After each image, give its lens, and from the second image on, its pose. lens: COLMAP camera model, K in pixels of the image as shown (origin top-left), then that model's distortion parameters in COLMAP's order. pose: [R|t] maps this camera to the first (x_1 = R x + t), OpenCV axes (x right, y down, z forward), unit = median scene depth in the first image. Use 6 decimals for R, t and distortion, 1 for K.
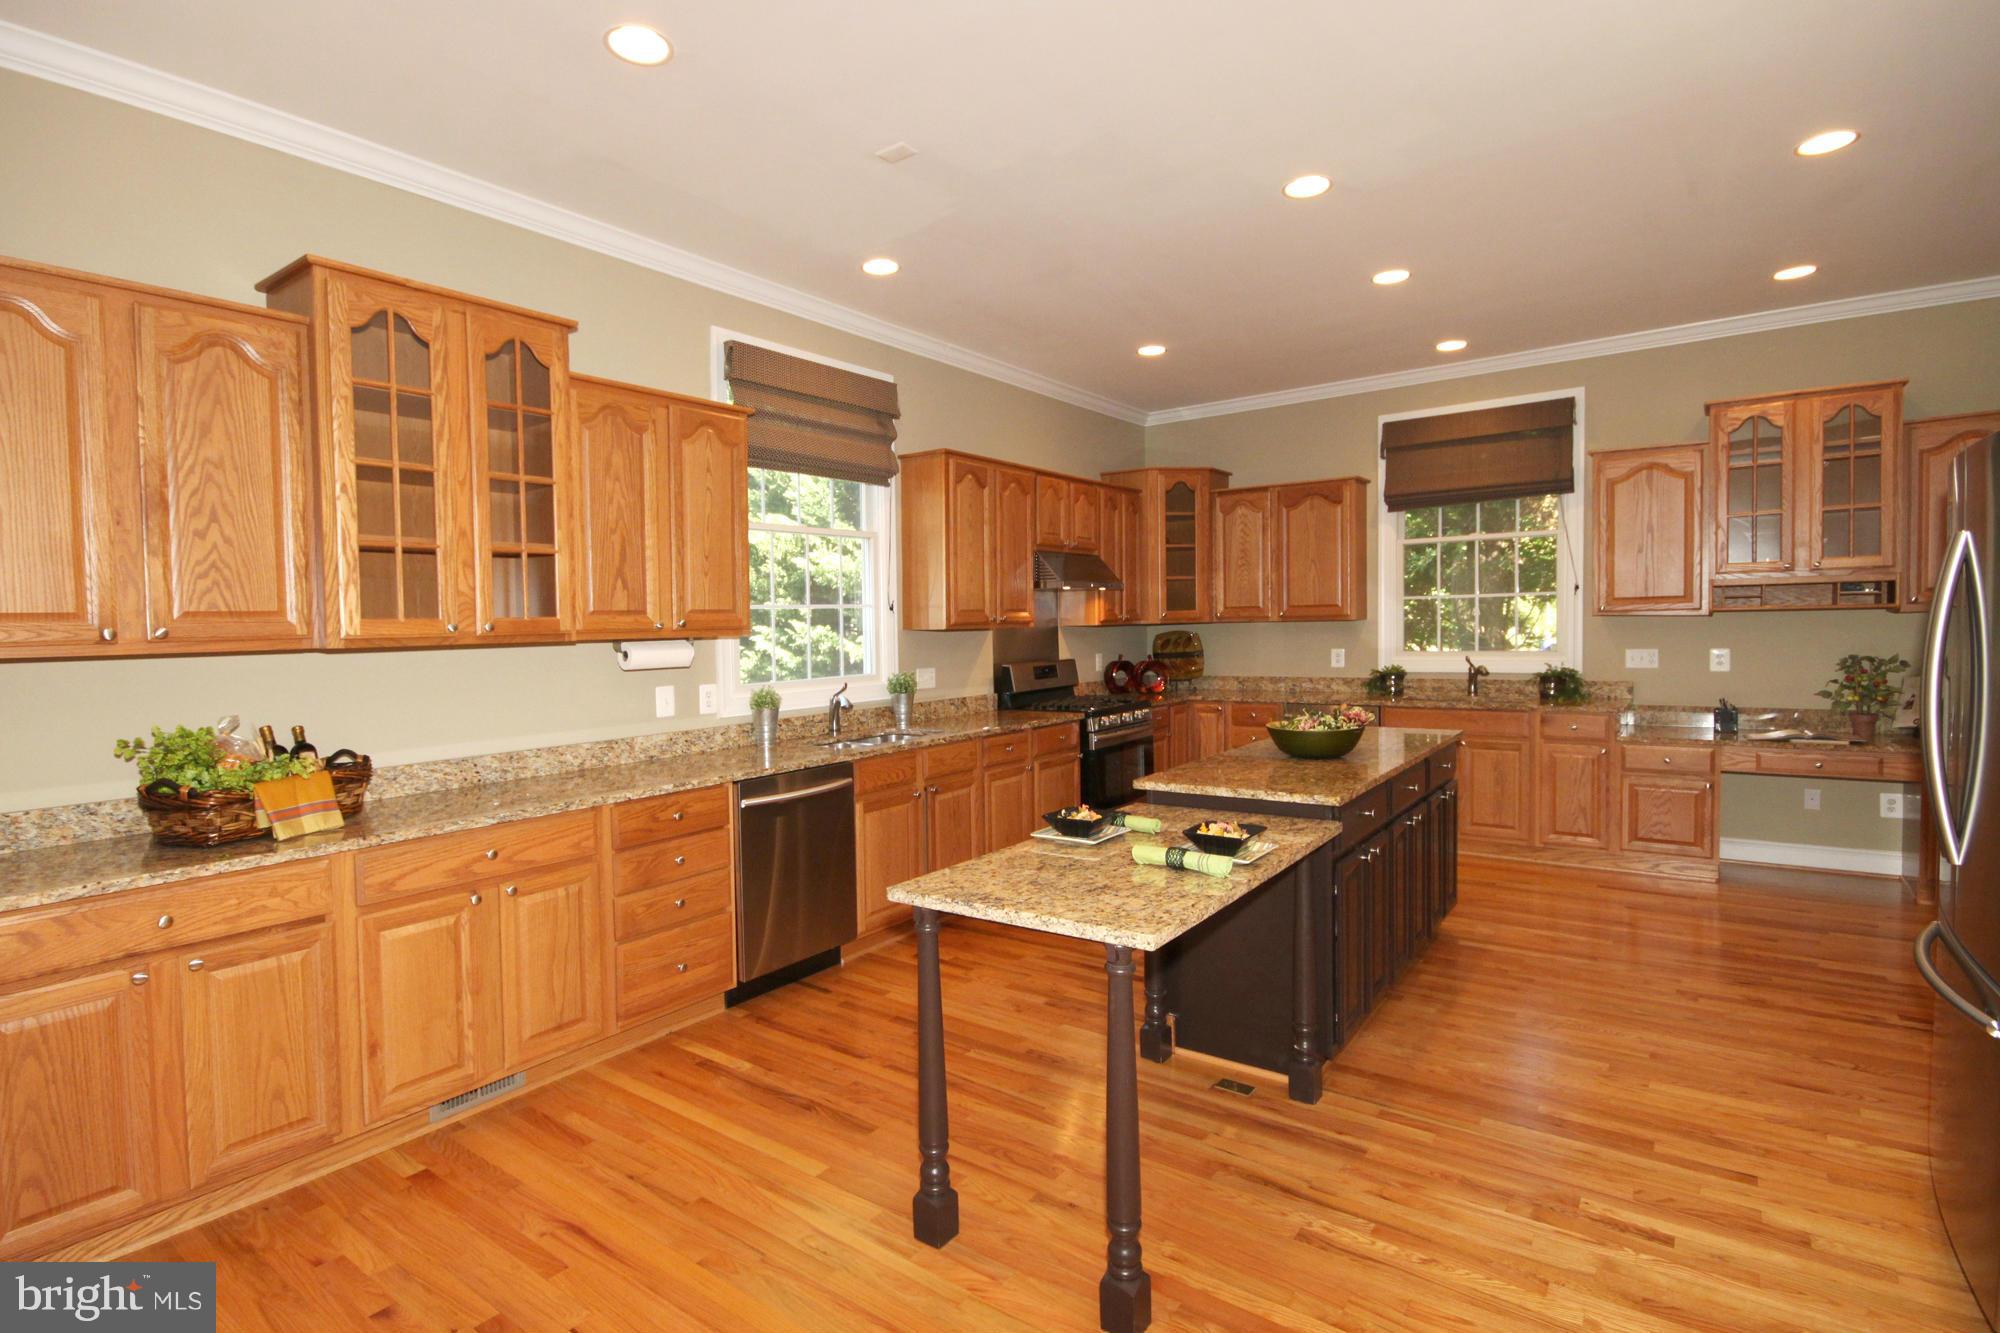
lens RADIAL K [[957.7, 0, 995.7], [0, 957.7, 654.2], [0, 0, 1]] dist [-0.018967, -0.000758]
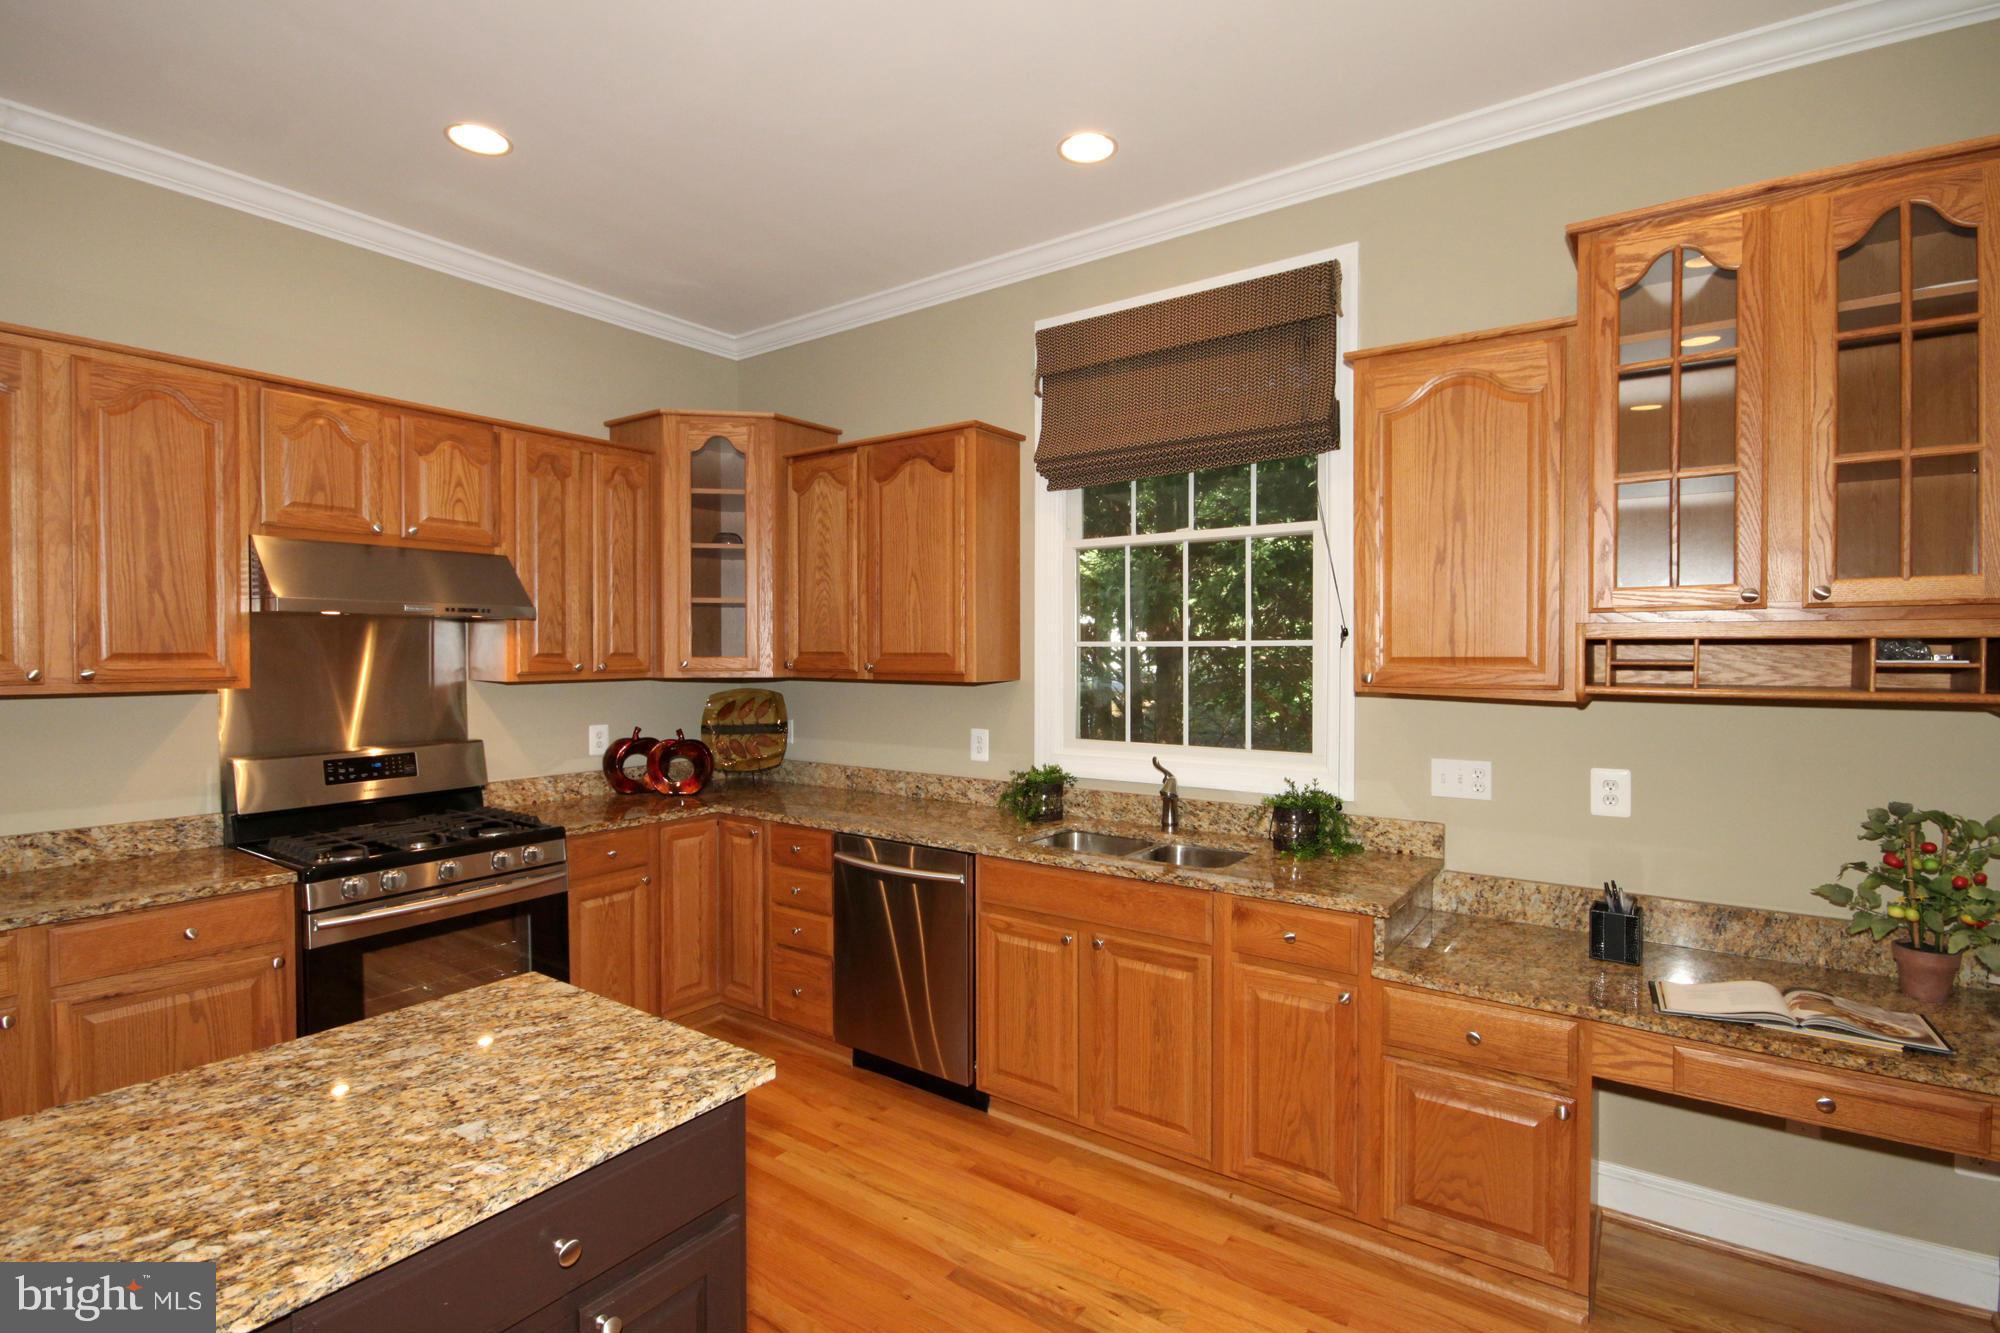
lens RADIAL K [[957.7, 0, 995.7], [0, 957.7, 654.2], [0, 0, 1]] dist [-0.018967, -0.000758]
pose [[0.999584, 0.020049, 0.020716, 0.423229], [-0.019534, 0.999503, -0.024747, -0.043265], [-0.021202, 0.024332, 0.999479, 0.502704]]
